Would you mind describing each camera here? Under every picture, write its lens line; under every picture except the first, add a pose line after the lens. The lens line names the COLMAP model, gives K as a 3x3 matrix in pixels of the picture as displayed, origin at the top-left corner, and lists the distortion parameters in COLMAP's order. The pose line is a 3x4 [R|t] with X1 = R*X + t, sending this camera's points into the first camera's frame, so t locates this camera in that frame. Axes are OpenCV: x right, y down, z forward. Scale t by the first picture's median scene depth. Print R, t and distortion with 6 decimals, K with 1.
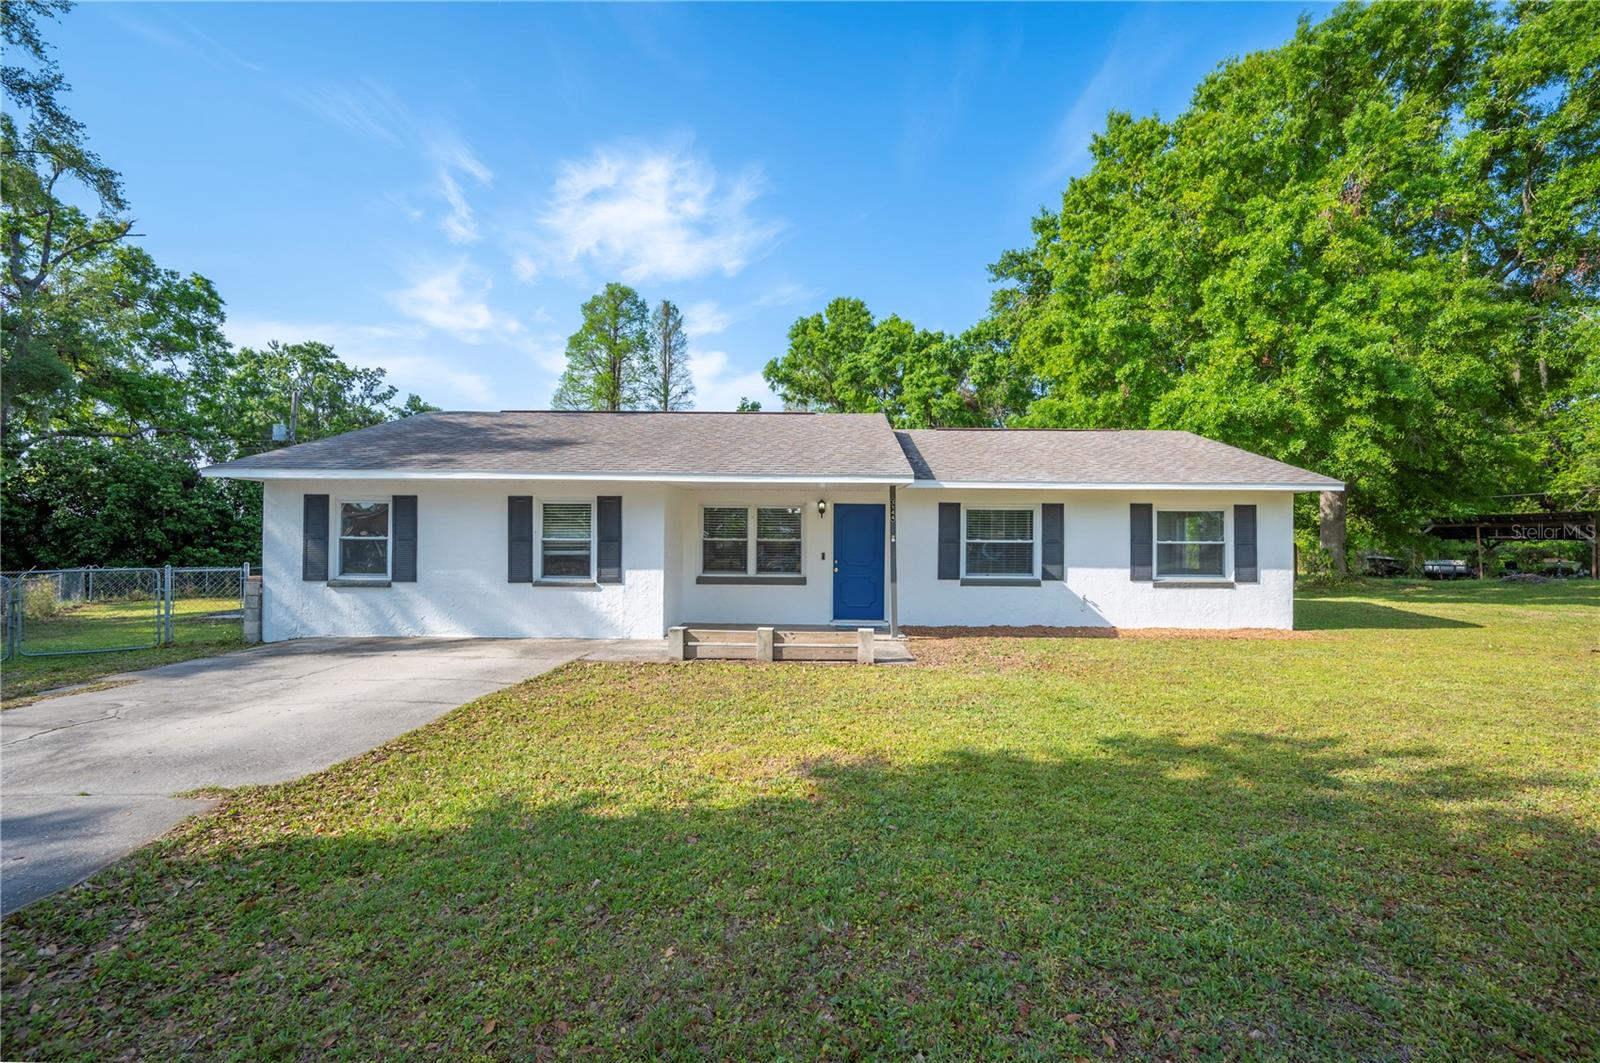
lens RADIAL K [[736.4, 0, 801.0], [0, 736.4, 535.7], [0, 0, 1]] dist [0.002410, -0.001707]
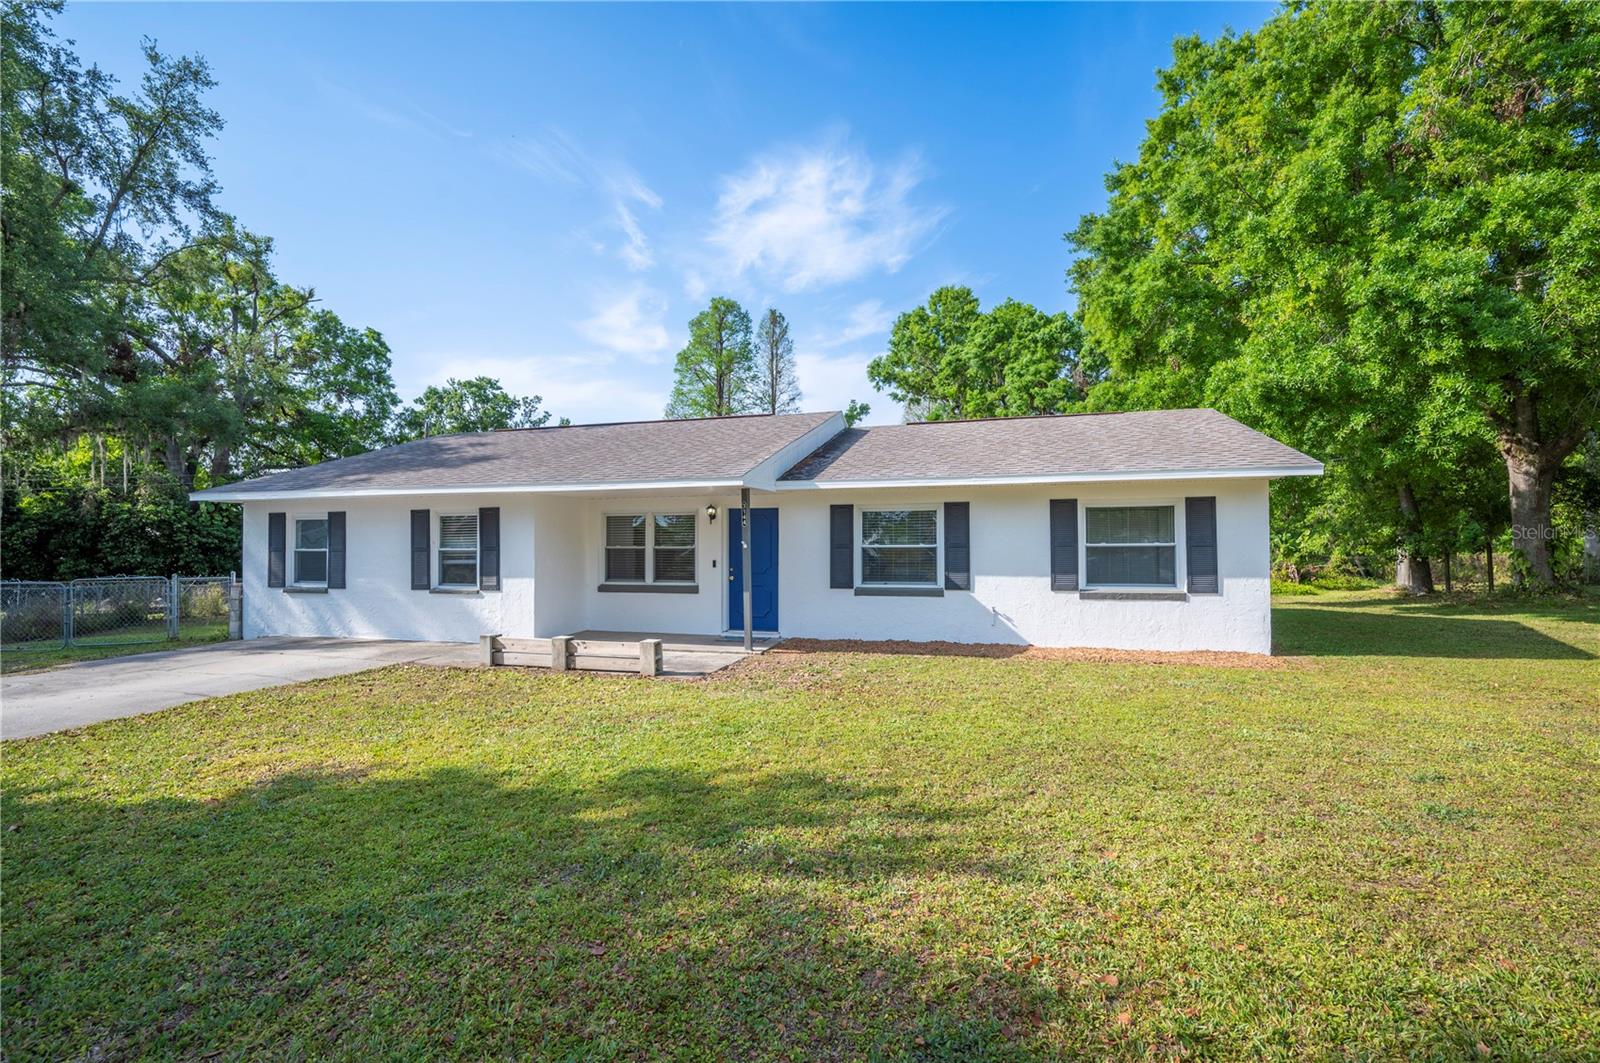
lens RADIAL K [[747.2, 0, 752.5], [0, 747.2, 559.0], [0, 0, 1]] dist [-0.012682, 0.000436]
pose [[0.957046, -0.007272, -0.289846, 0.286889], [0.014200, 0.999661, 0.021807, 0.000446], [0.289589, -0.024987, 0.956825, 0.061047]]
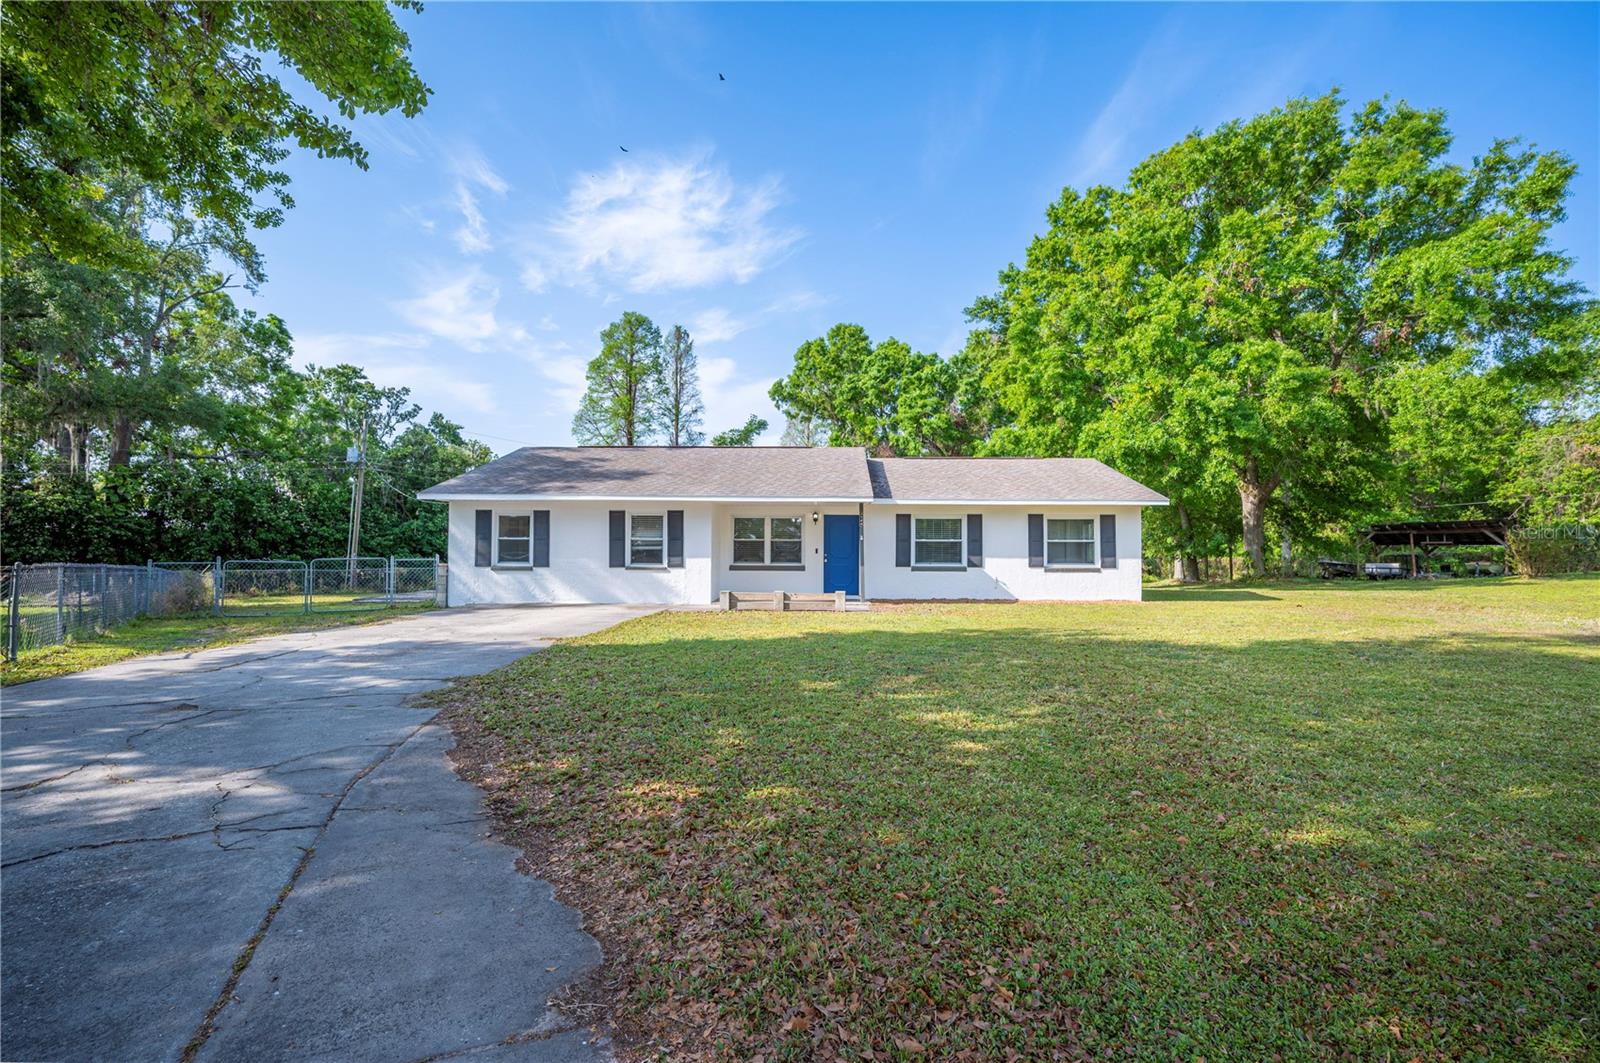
lens RADIAL K [[747.2, 0, 795.2], [0, 747.2, 563.2], [0, 0, 1]] dist [-0.012682, 0.000436]
pose [[0.999575, -0.001414, -0.029132, 0.024120], [0.002104, 0.999718, 0.023669, 0.013646], [0.029091, -0.023721, 0.999295, -0.375978]]
